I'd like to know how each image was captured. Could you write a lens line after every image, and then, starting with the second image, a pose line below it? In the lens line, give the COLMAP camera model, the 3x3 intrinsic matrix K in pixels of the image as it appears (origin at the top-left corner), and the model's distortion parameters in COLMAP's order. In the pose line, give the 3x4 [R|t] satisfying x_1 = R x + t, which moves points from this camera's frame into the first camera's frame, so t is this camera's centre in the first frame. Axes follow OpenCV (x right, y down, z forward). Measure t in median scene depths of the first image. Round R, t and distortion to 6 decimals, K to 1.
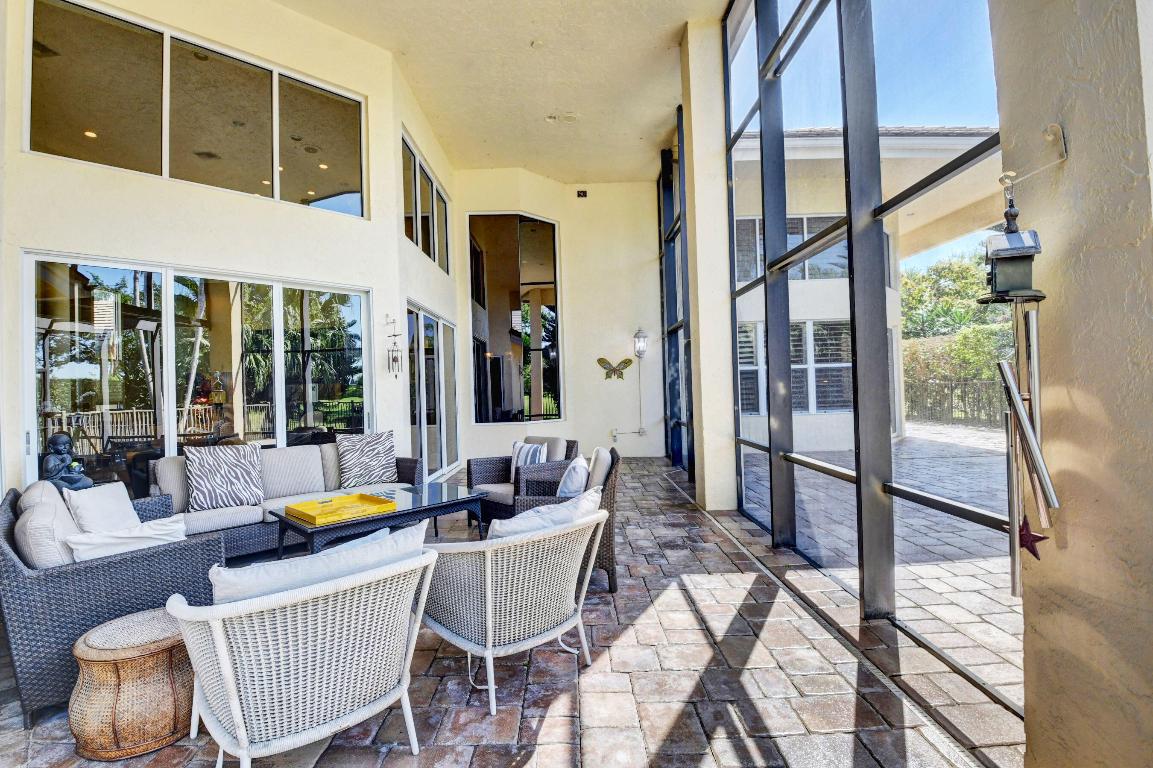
lens RADIAL K [[509.8, 0, 578.3], [0, 509.8, 383.0], [0, 0, 1]] dist [0.001304, -0.015534]
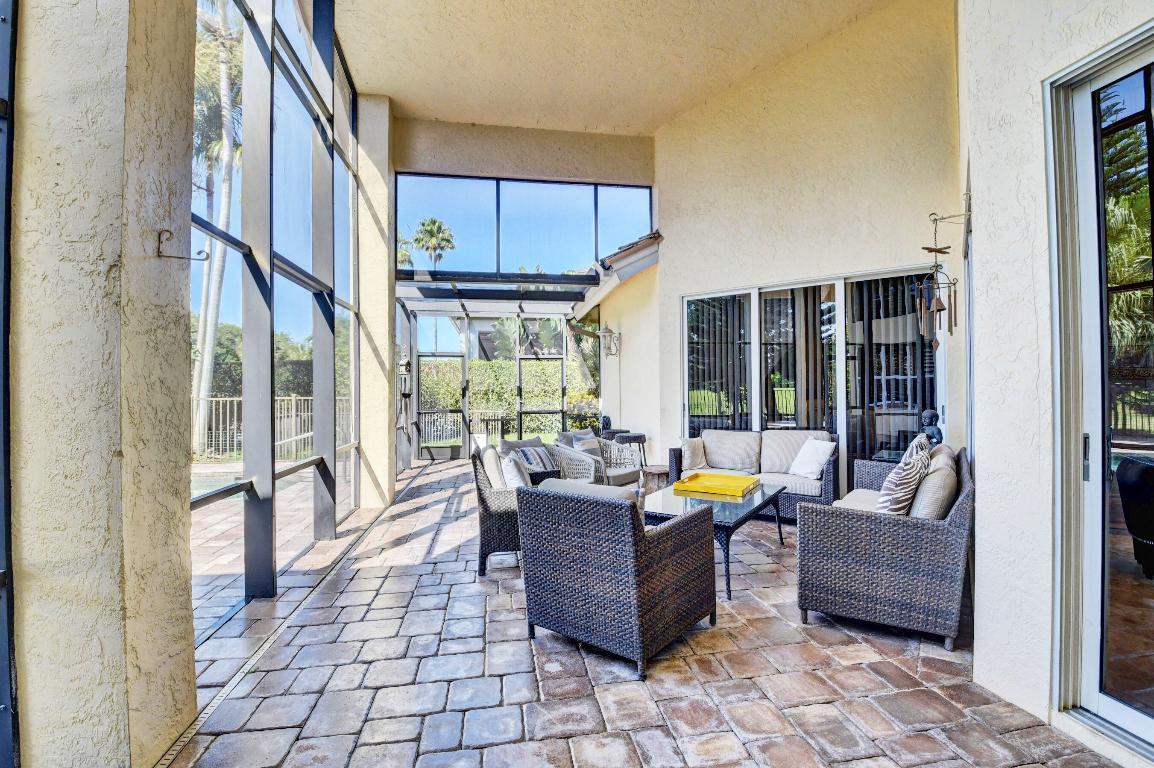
lens RADIAL K [[510.2, 0, 578.9], [0, 510.2, 384.8], [0, 0, 1]] dist [0.001304, -0.015534]
pose [[-0.988302, 0.033894, -0.148696, 0.012936], [0.036844, 0.999174, -0.017126, 0.022305], [0.147993, -0.022405, -0.988735, 2.422657]]
